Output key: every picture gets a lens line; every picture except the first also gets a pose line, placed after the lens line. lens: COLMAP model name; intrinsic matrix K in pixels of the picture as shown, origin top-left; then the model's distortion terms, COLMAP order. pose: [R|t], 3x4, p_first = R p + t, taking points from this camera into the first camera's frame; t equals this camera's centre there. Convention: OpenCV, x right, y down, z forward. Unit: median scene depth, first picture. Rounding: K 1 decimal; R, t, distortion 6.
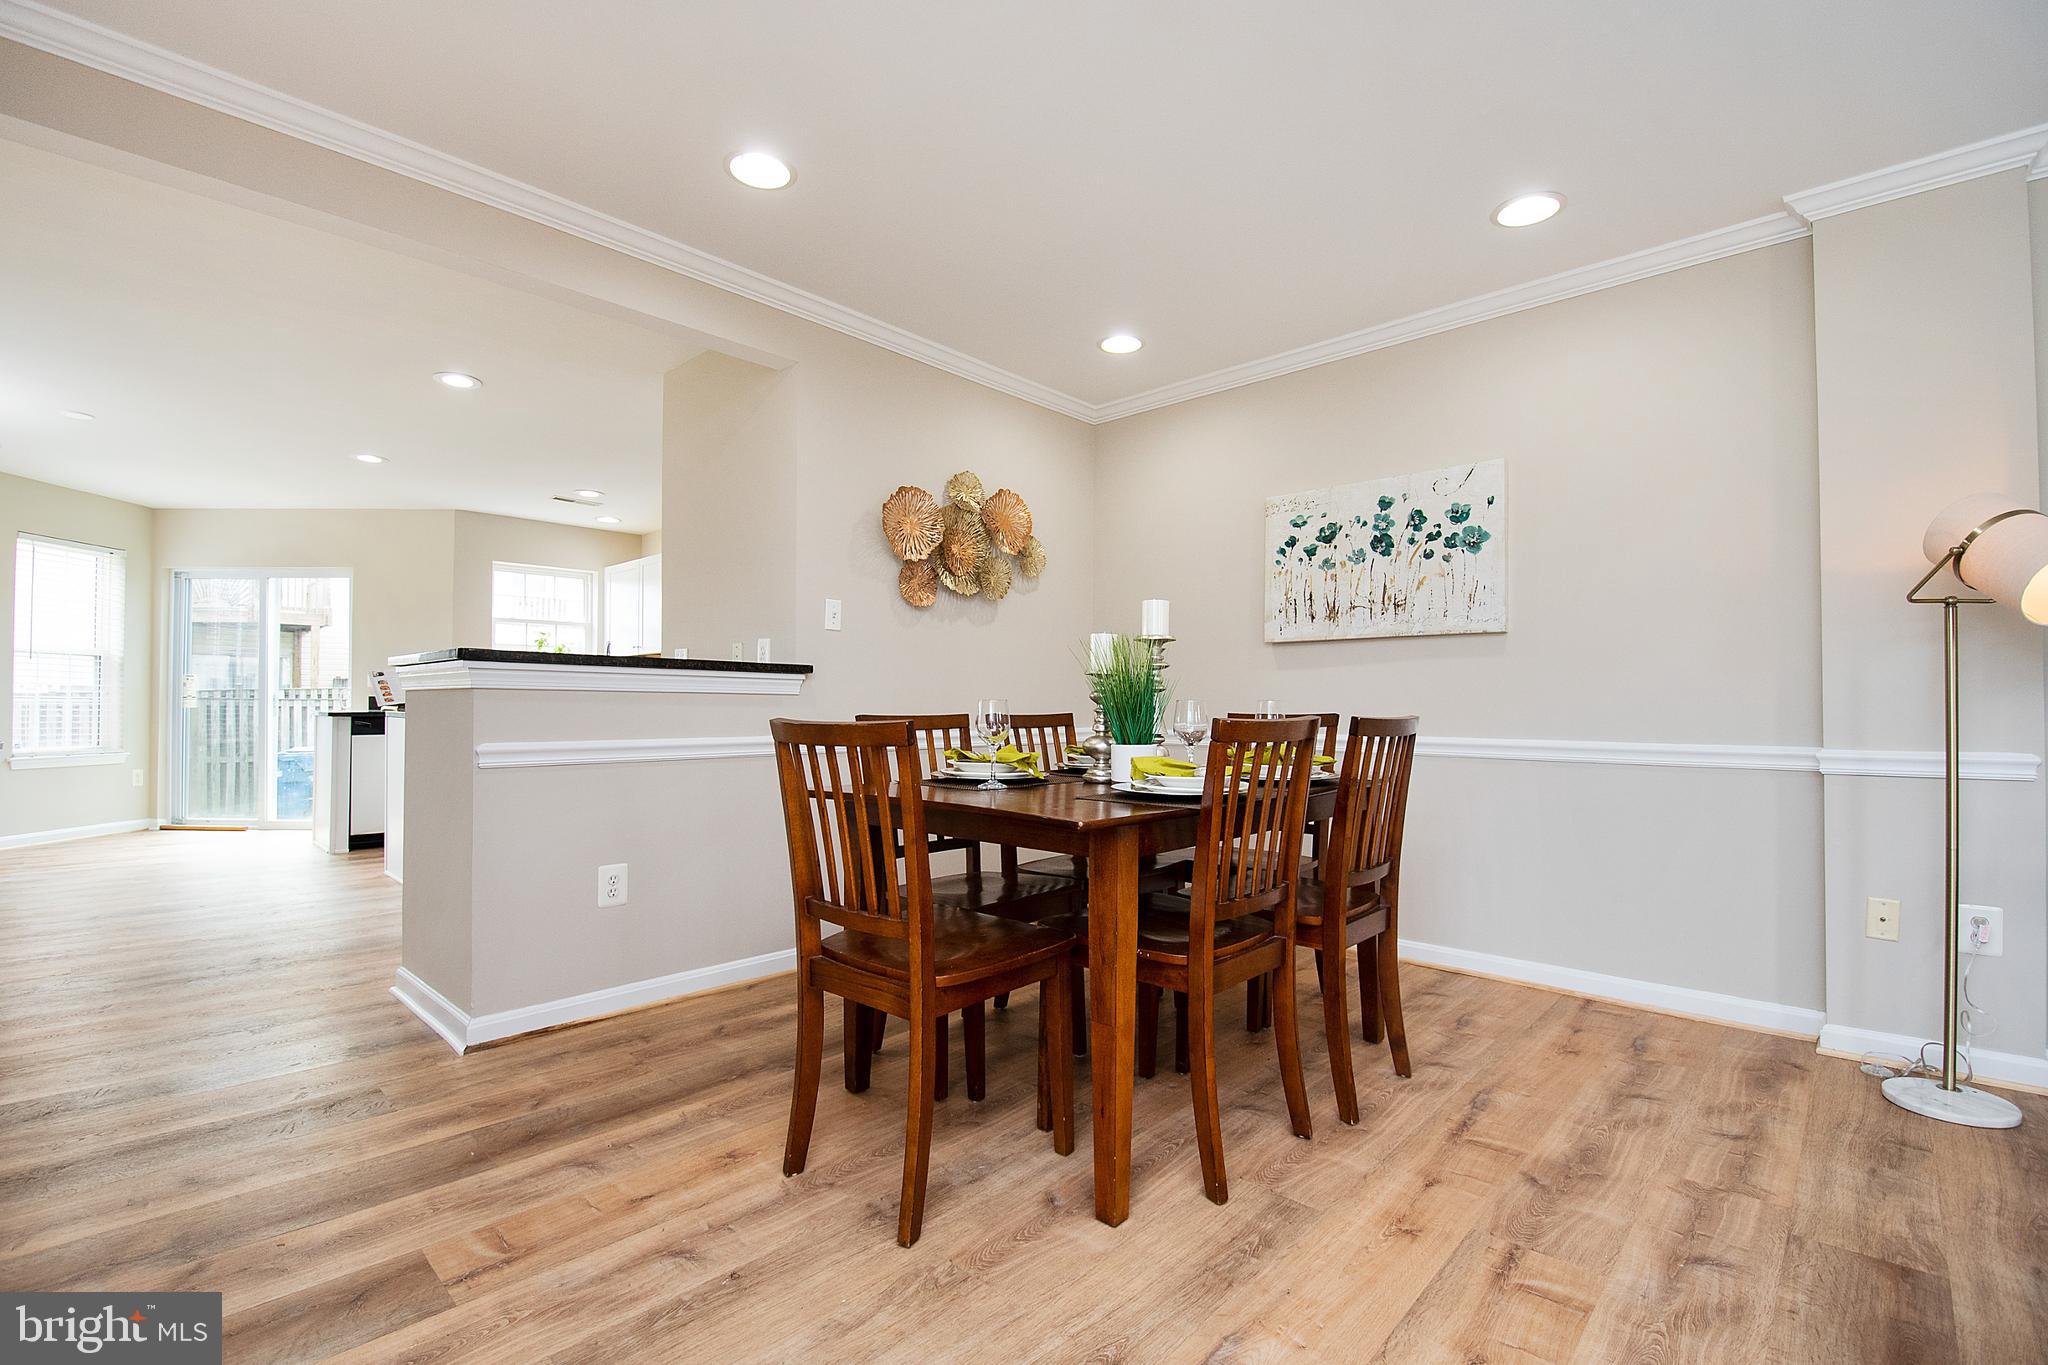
lens RADIAL K [[892.3, 0, 1017.2], [0, 892.3, 697.1], [0, 0, 1]] dist [0.009113, -0.019779]
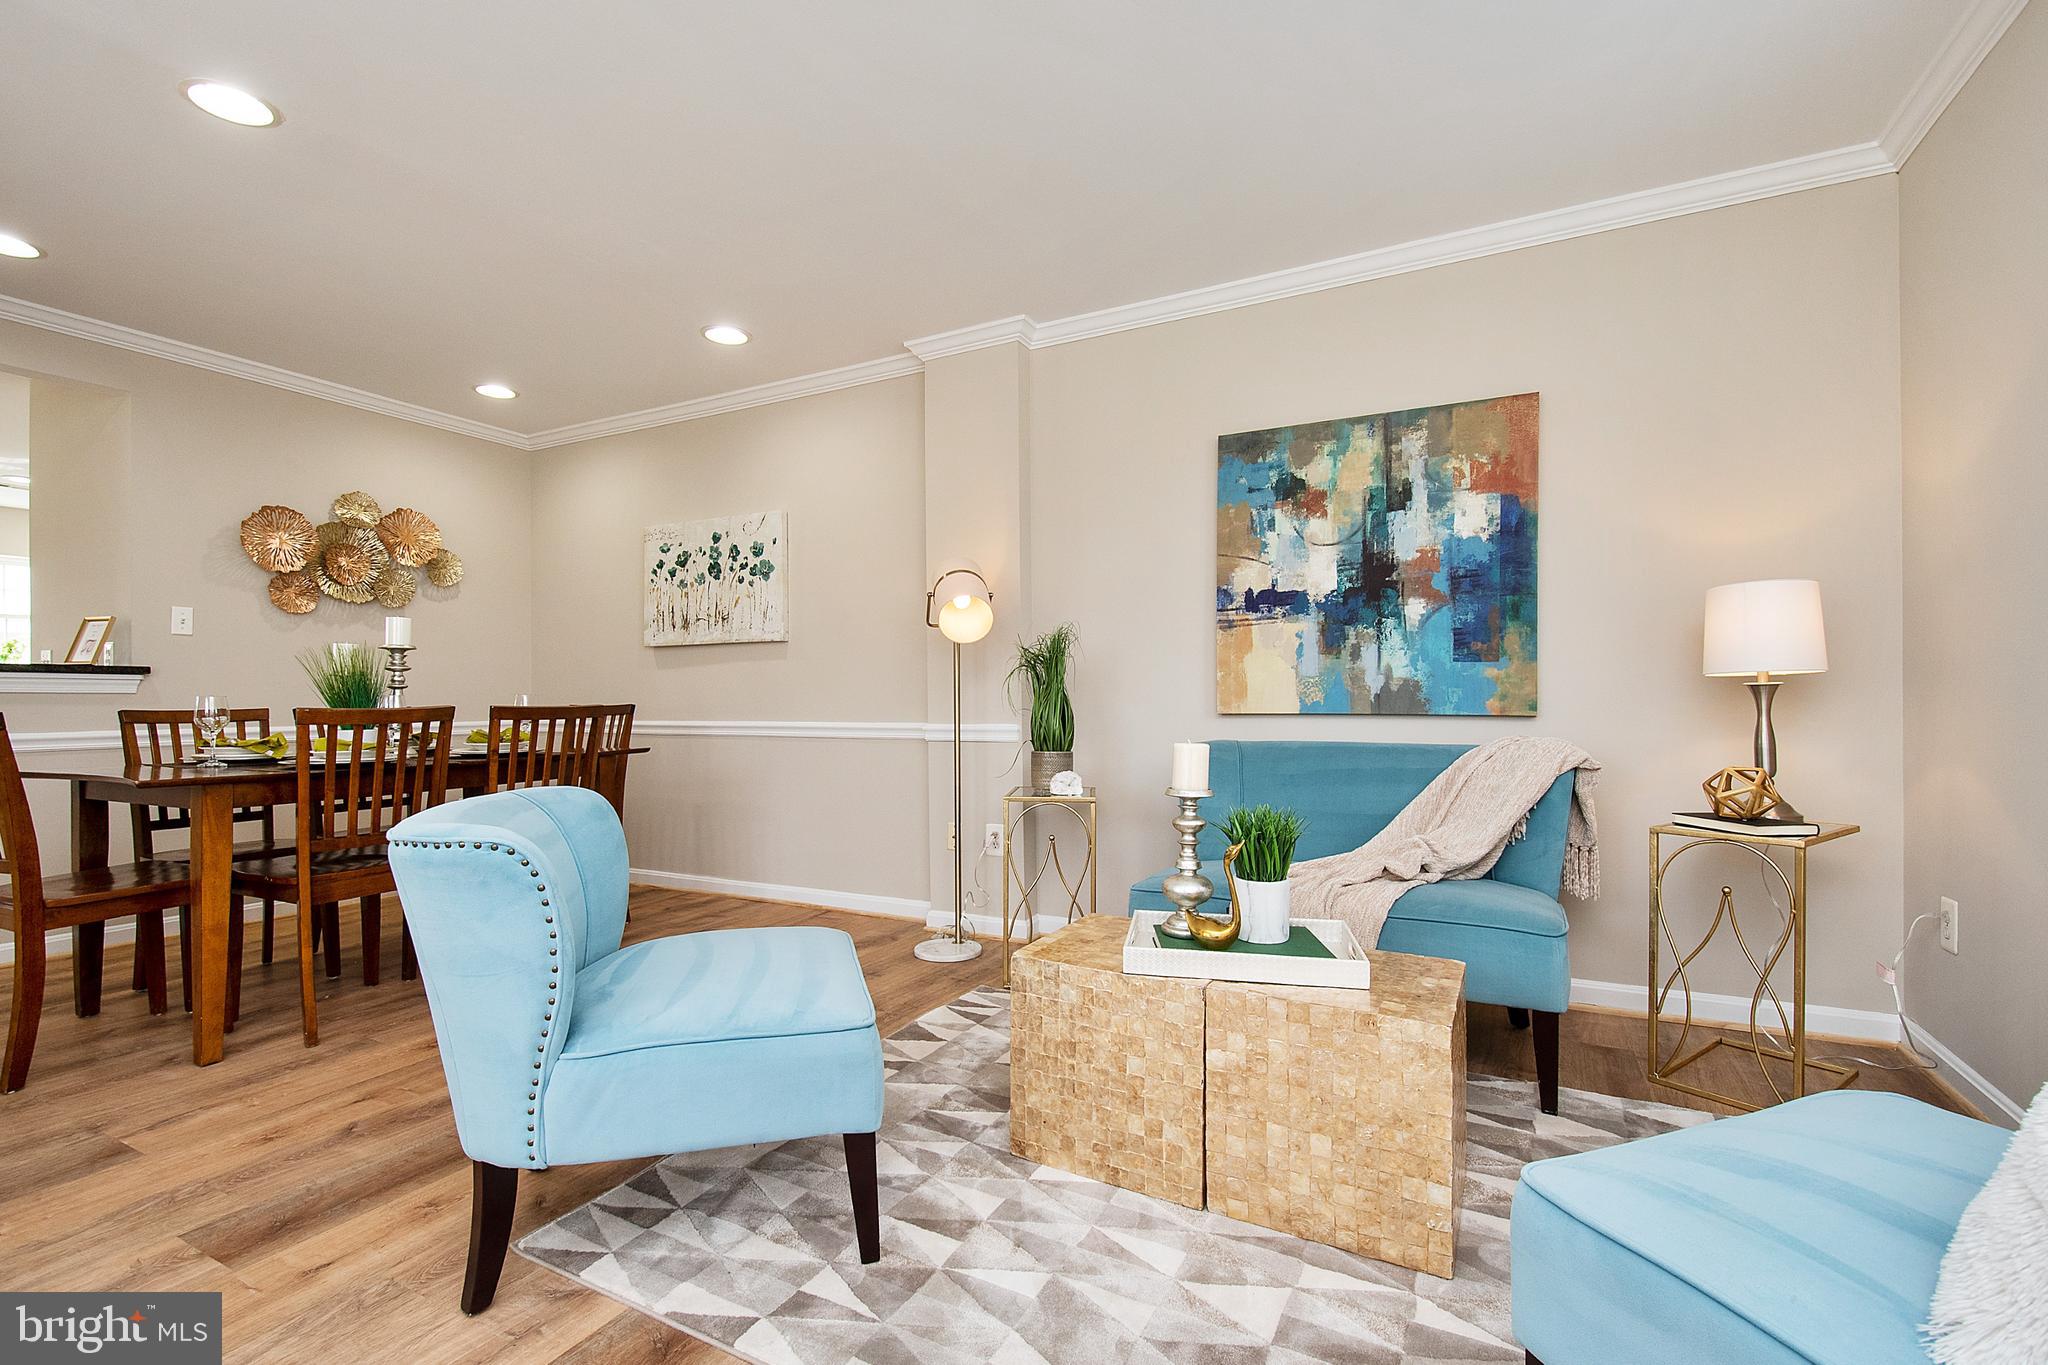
lens RADIAL K [[907.2, 0, 1017.9], [0, 907.2, 698.6], [0, 0, 1]] dist [0.012509, -0.010567]
pose [[0.961103, -0.011222, 0.275961, 0.466715], [0.008809, 0.999911, 0.009982, 0.002021], [-0.276048, -0.007163, 0.961117, -0.361523]]
